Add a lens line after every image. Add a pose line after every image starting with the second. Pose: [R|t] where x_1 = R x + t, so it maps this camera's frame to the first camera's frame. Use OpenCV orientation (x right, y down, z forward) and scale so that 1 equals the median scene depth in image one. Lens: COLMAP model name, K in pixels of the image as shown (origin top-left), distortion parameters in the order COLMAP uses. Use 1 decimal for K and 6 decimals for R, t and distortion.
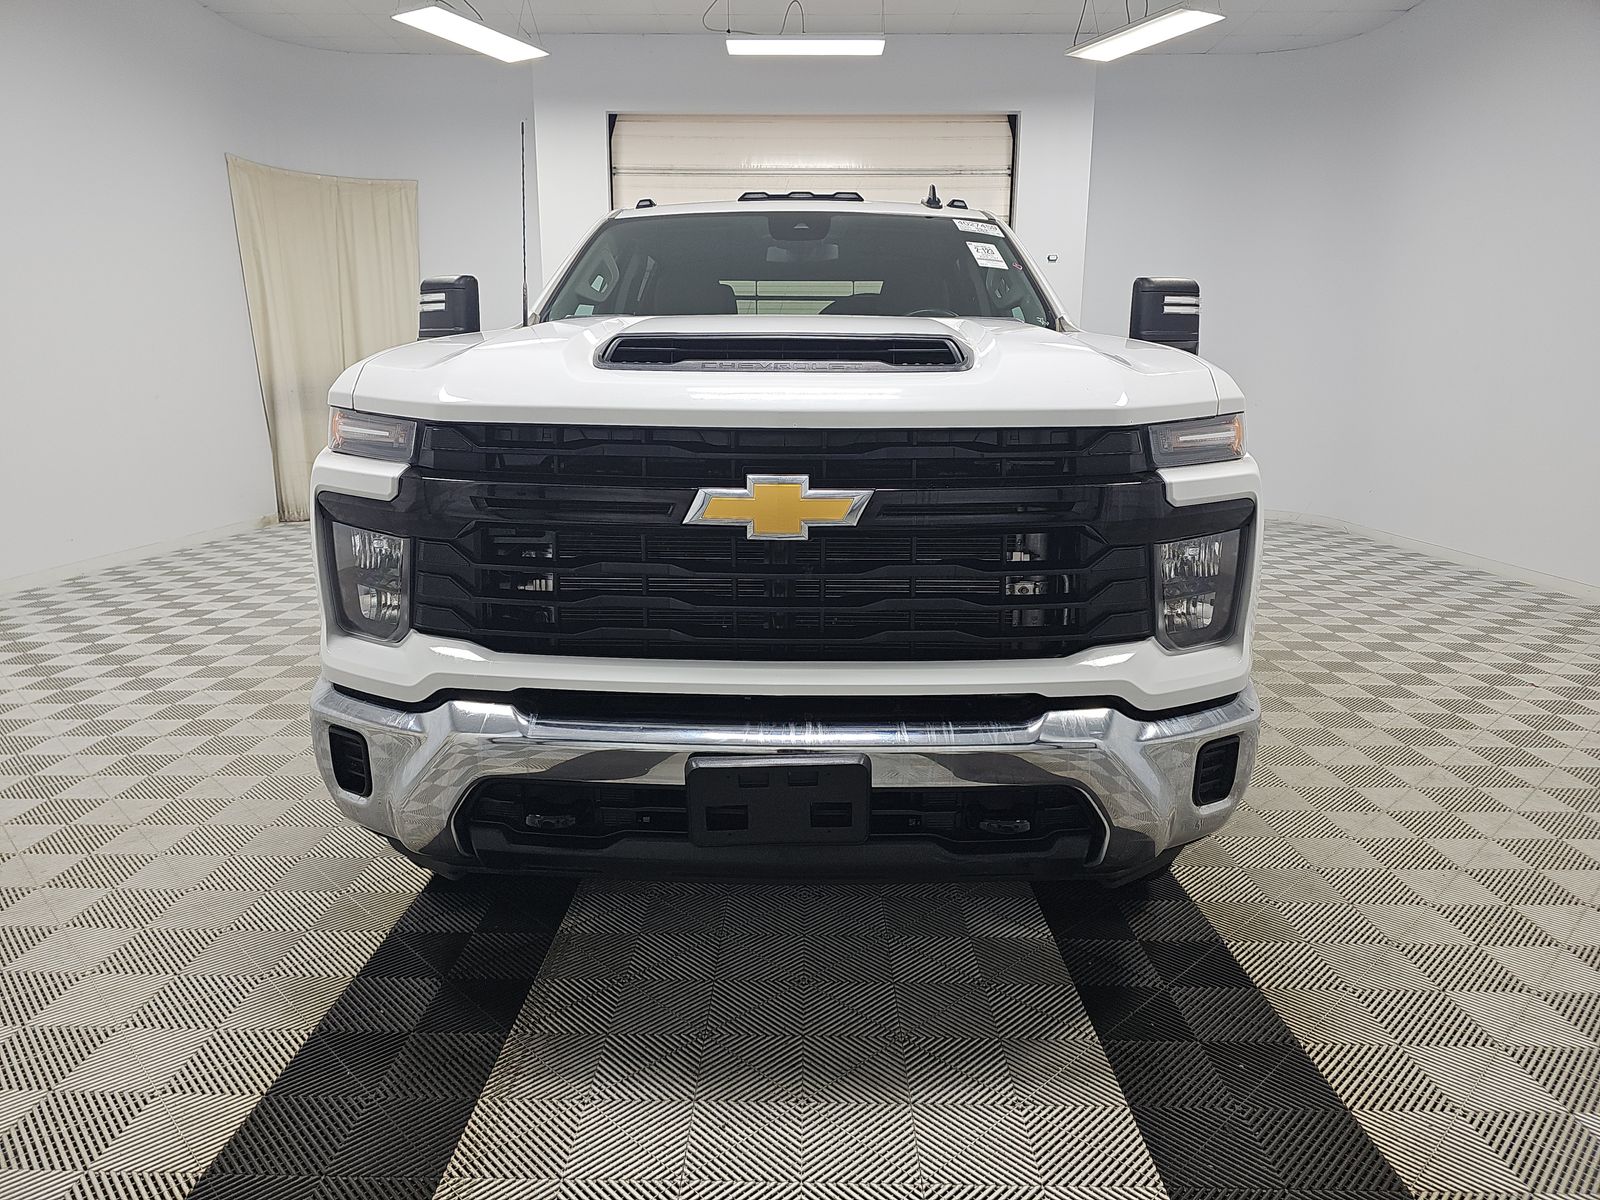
lens RADIAL K [[1044.1, 0, 793.0], [0, 1044.1, 600.5], [0, 0, 1]] dist [0.013751, -0.013061]
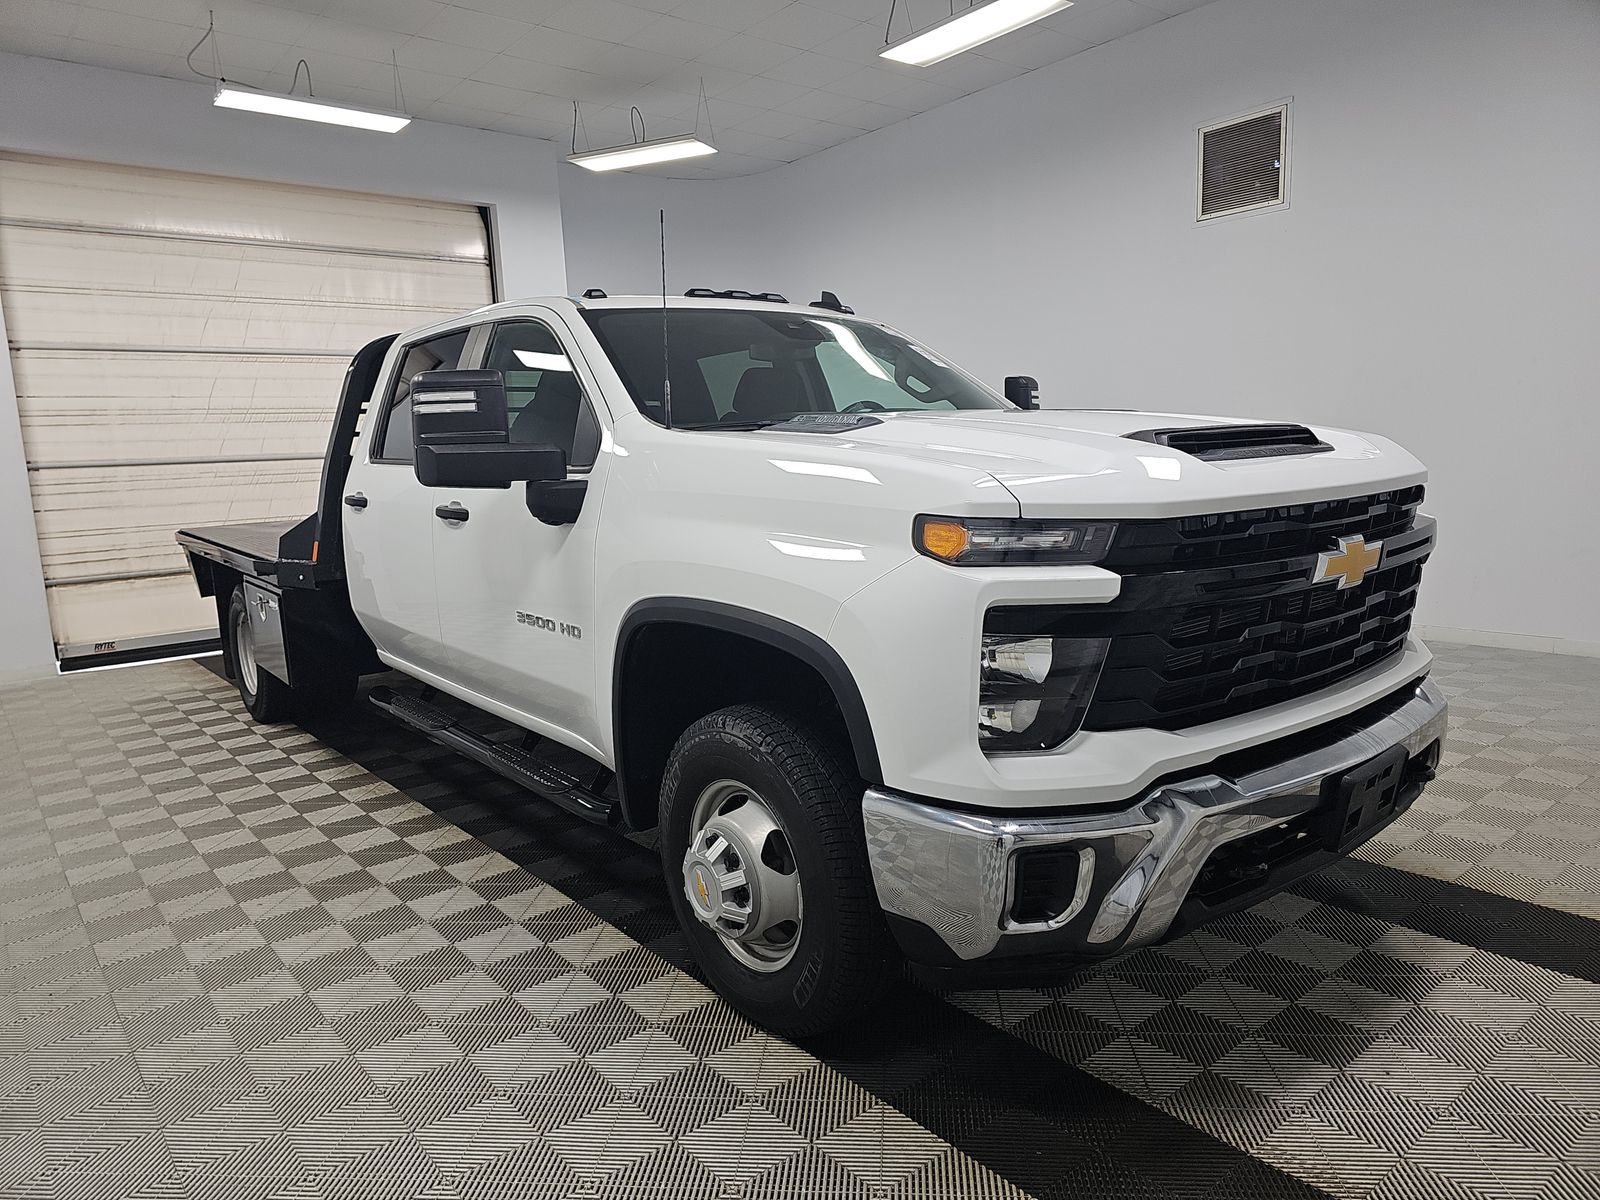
lens RADIAL K [[1044.1, 0, 801.1], [0, 1044.1, 593.7], [0, 0, 1]] dist [0.013751, -0.013061]
pose [[0.749401, -0.131774, 0.648871, -0.323231], [0.183049, 0.983033, -0.011773, -0.037828], [-0.636310, 0.127598, 0.760808, 0.108765]]
